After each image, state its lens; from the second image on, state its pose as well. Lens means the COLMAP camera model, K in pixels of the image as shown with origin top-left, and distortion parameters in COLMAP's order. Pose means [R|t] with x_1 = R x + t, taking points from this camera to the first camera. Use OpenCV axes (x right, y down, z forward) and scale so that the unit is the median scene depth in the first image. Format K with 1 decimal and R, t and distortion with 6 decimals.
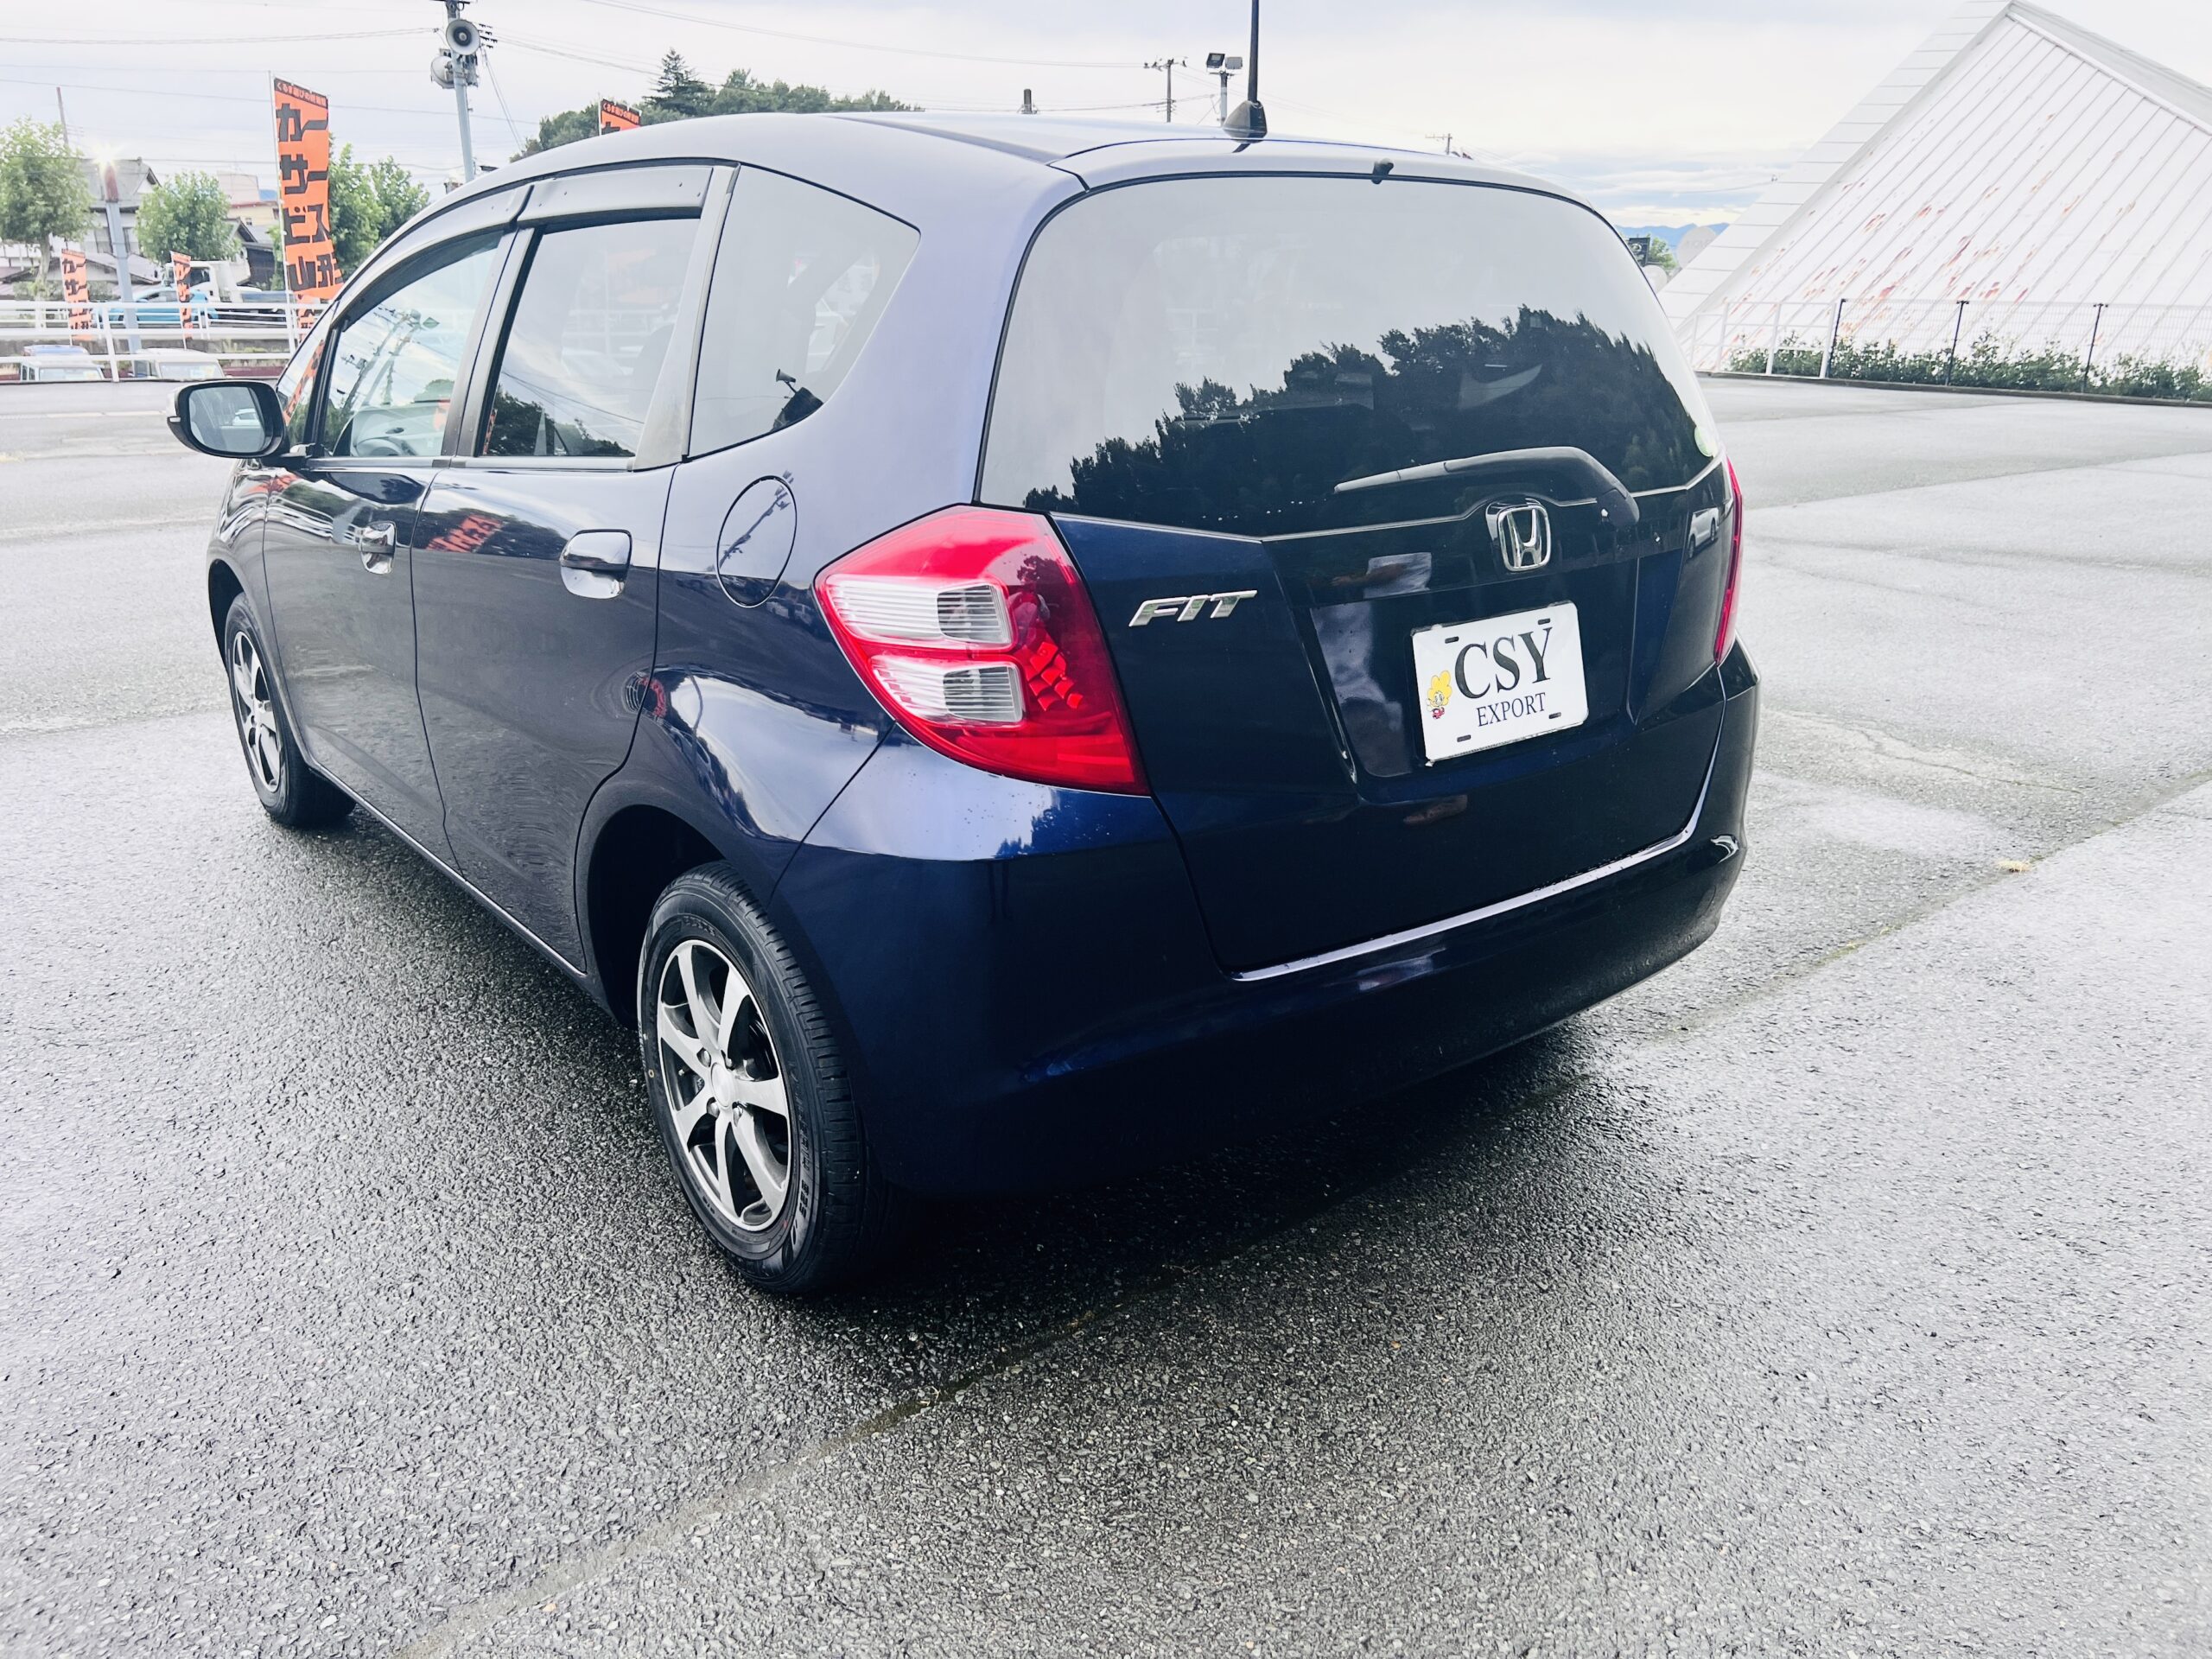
lens RADIAL K [[1670.2, 0, 1102.0], [0, 1670.2, 819.6], [0, 0, 1]] dist [0.048749, -0.040914]
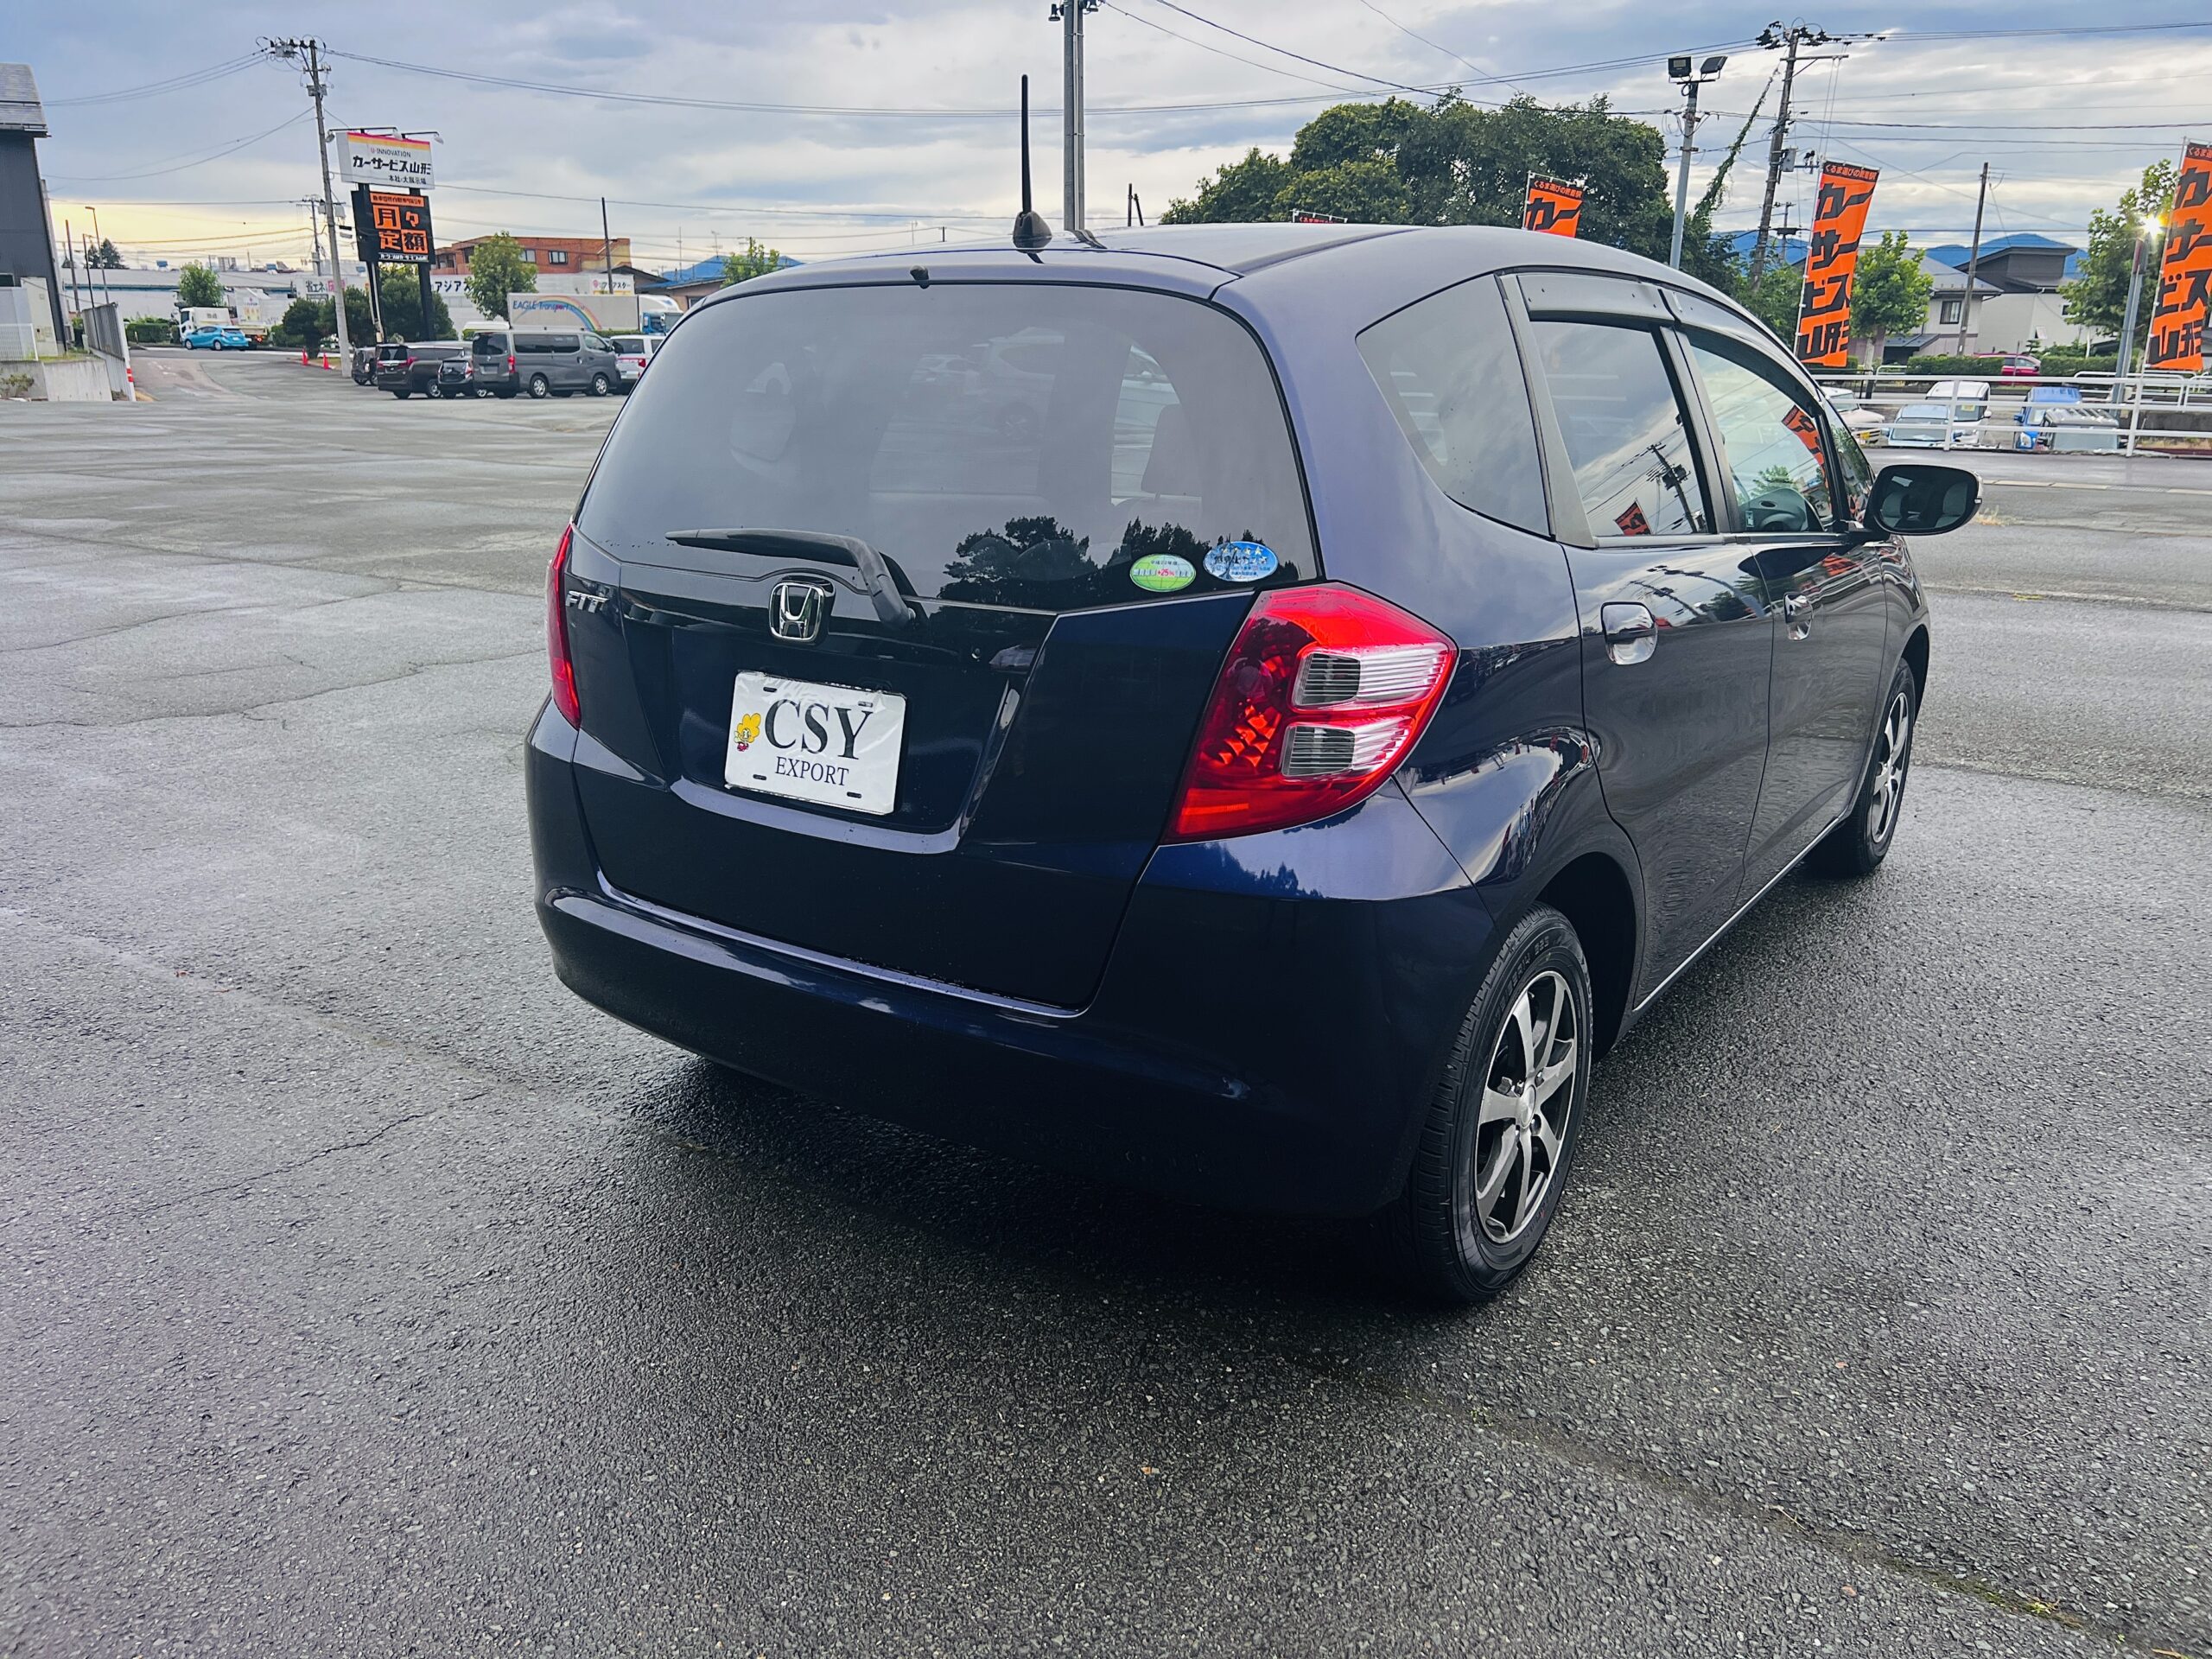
lens RADIAL K [[1670.2, 0, 1086.9], [0, 1670.2, 829.7], [0, 0, 1]] dist [0.048749, -0.040914]
pose [[0.307923, 0.267754, -0.912957, 1.287439], [-0.298902, 0.938221, 0.174350, -0.270204], [0.903239, 0.219199, 0.368932, 0.768887]]
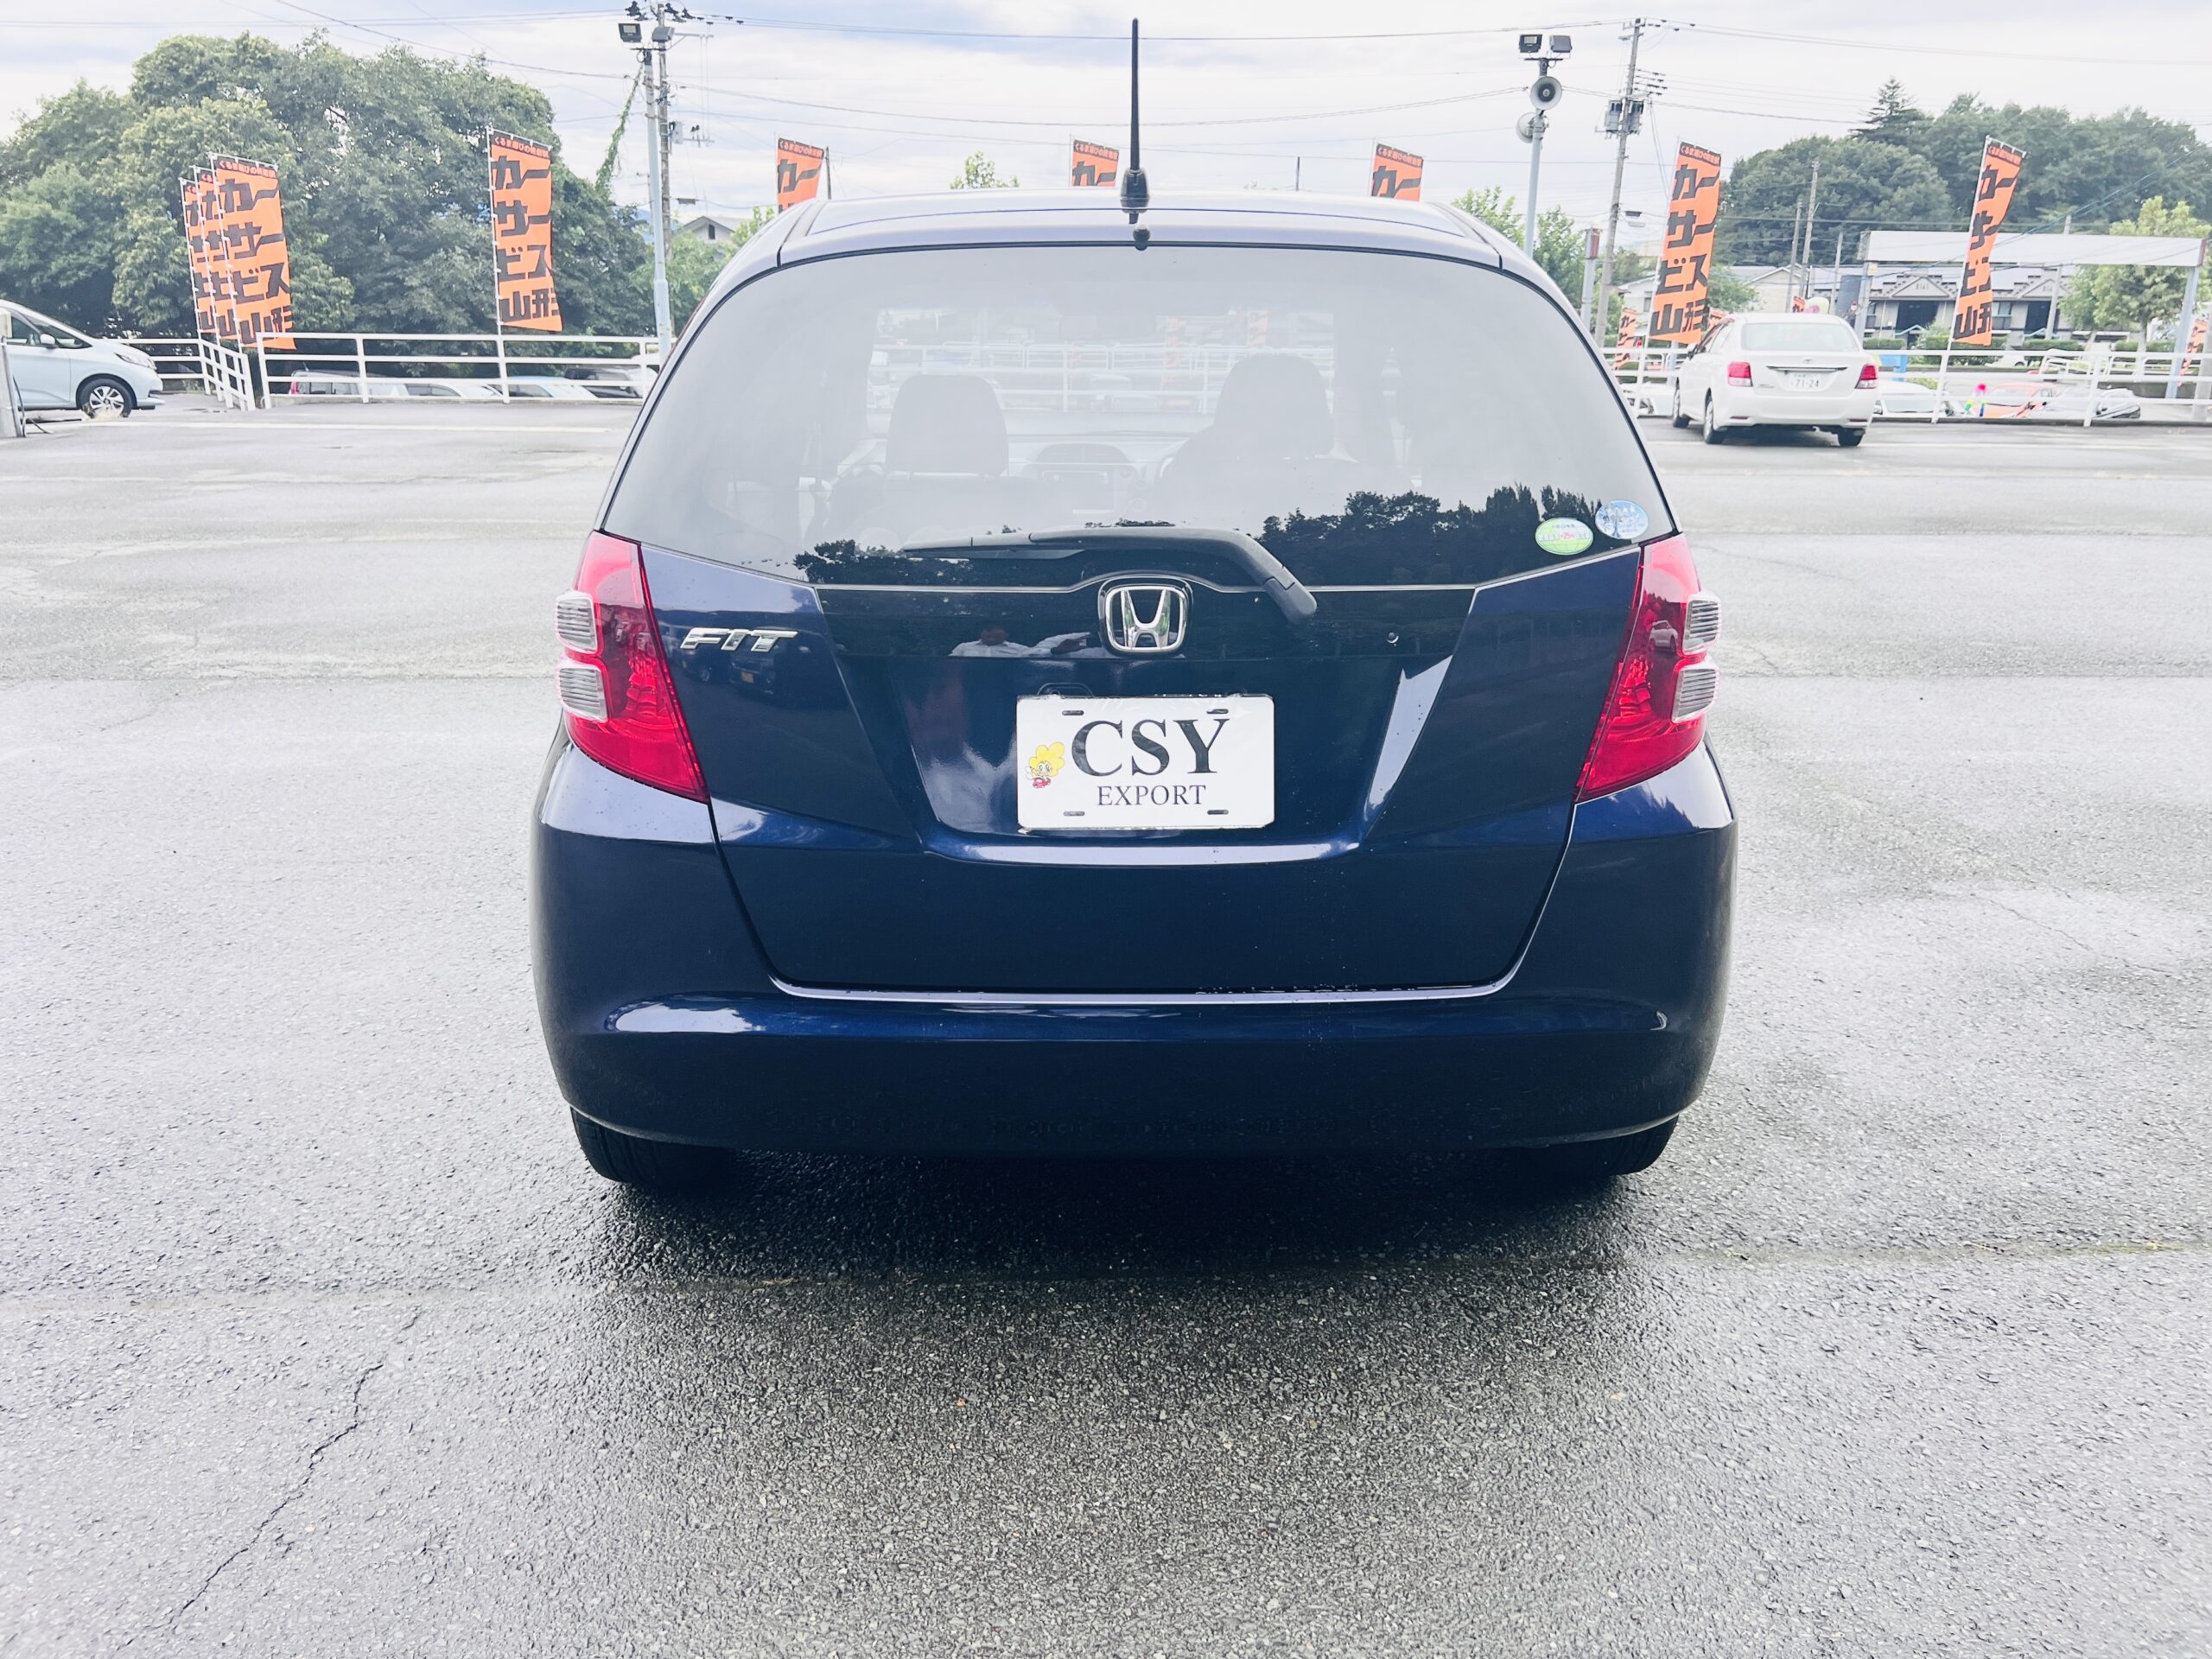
lens RADIAL K [[1670.2, 0, 1119.7], [0, 1670.2, 837.7], [0, 0, 1]] dist [0.048749, -0.040914]
pose [[0.799052, 0.182732, -0.572822, 0.781299], [-0.189485, 0.980684, 0.048521, -0.084905], [0.570624, 0.069770, 0.818243, 0.206397]]
